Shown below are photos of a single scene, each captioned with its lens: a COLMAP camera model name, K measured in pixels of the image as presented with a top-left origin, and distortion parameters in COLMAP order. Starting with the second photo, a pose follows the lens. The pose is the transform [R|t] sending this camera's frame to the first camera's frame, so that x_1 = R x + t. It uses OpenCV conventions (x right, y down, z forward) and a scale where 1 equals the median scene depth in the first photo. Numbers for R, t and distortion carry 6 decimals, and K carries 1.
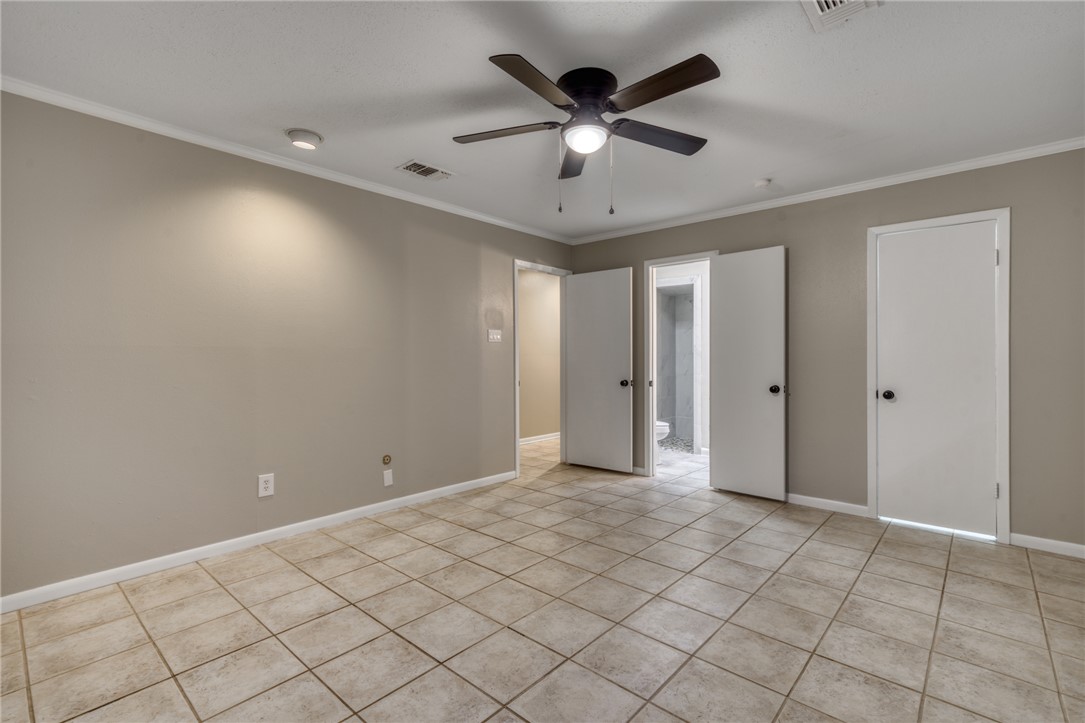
lens RADIAL K [[538.7, 0, 542.5], [0, 538.7, 361.5], [0, 0, 1]] dist [0.001966, 0.000031]
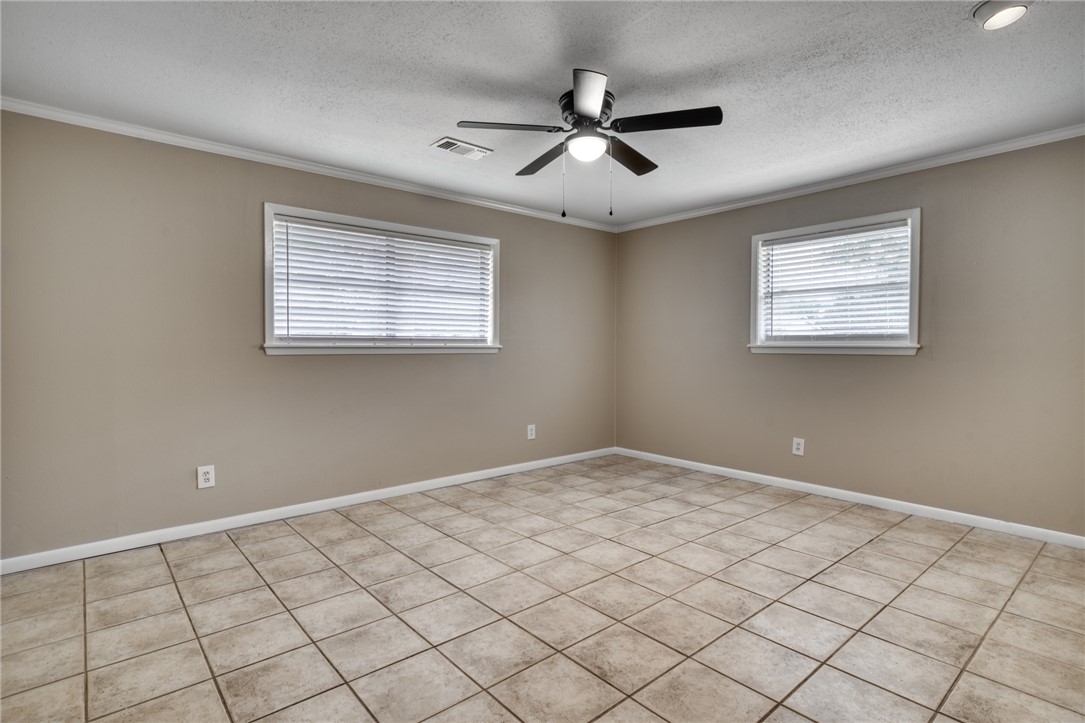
lens RADIAL K [[538.7, 0, 542.5], [0, 538.7, 361.5], [0, 0, 1]] dist [0.001966, 0.000031]
pose [[-0.991187, -0.003346, 0.132425, 0.024954], [0.001041, 0.999453, 0.033042, -0.013052], [-0.132463, 0.032889, -0.990642, 2.013997]]
